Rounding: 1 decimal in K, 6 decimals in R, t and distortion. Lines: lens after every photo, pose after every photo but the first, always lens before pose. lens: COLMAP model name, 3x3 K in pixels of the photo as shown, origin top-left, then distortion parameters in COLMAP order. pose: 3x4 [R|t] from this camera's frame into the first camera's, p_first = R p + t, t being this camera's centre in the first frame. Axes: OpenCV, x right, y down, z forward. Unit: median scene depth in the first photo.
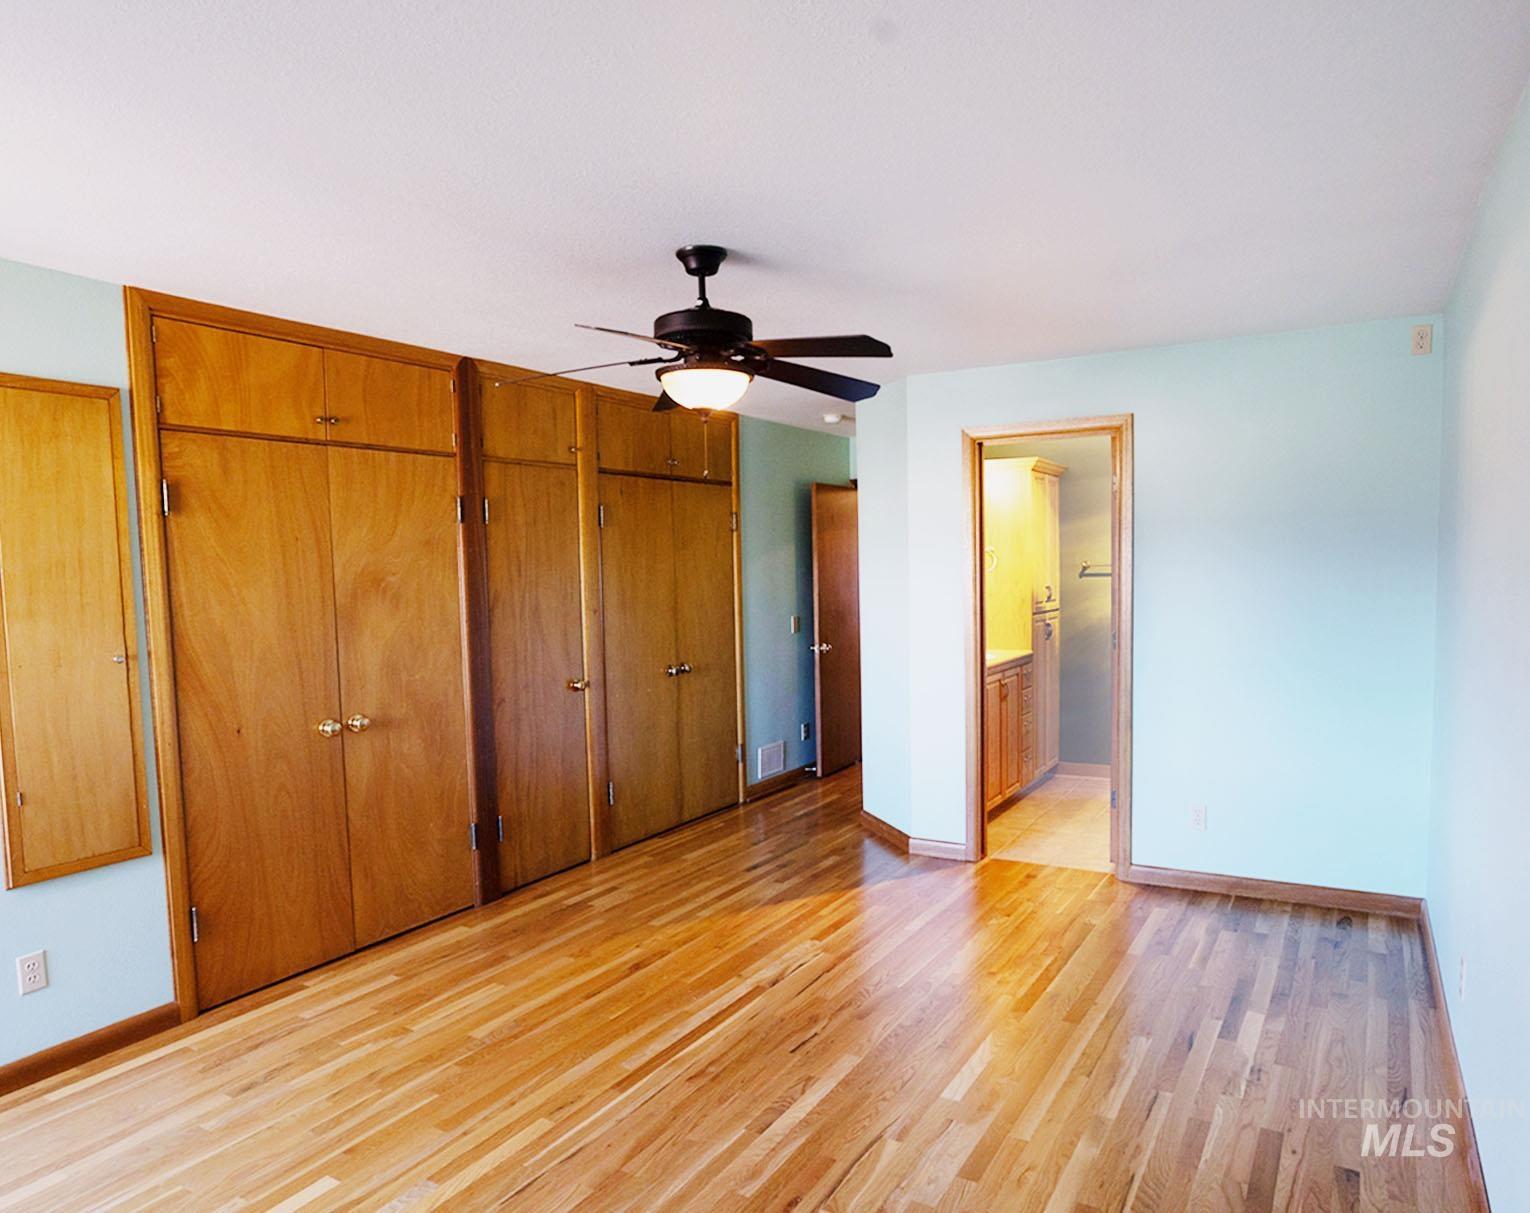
lens RADIAL K [[973.0, 0, 761.6], [0, 973.0, 643.4], [0, 0, 1]] dist [-0.007067, 0.036079]
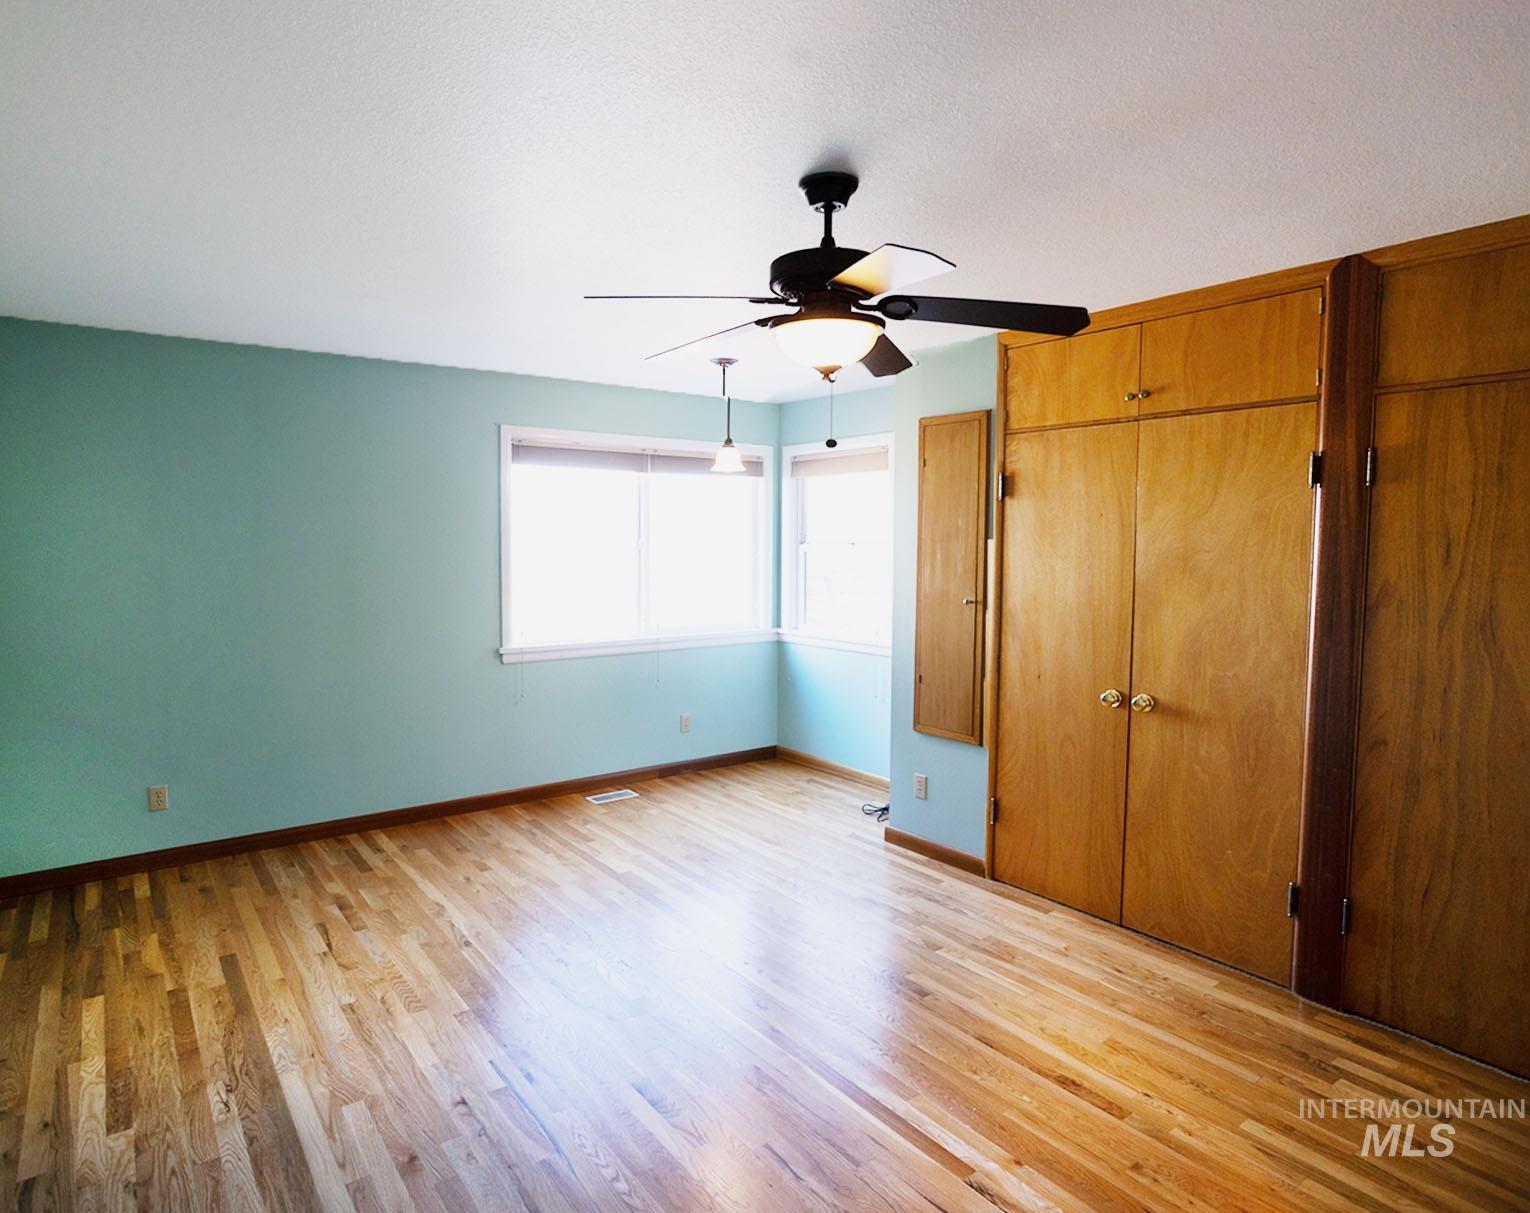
lens RADIAL K [[910.4, 0, 765.0], [0, 910.4, 606.5], [0, 0, 1]] dist [-0.008839, 0.001097]
pose [[-0.346451, 0.098310, -0.932902, 0.556134], [-0.069707, 0.989046, 0.130113, -0.105626], [0.935474, 0.110108, -0.335803, 0.944811]]
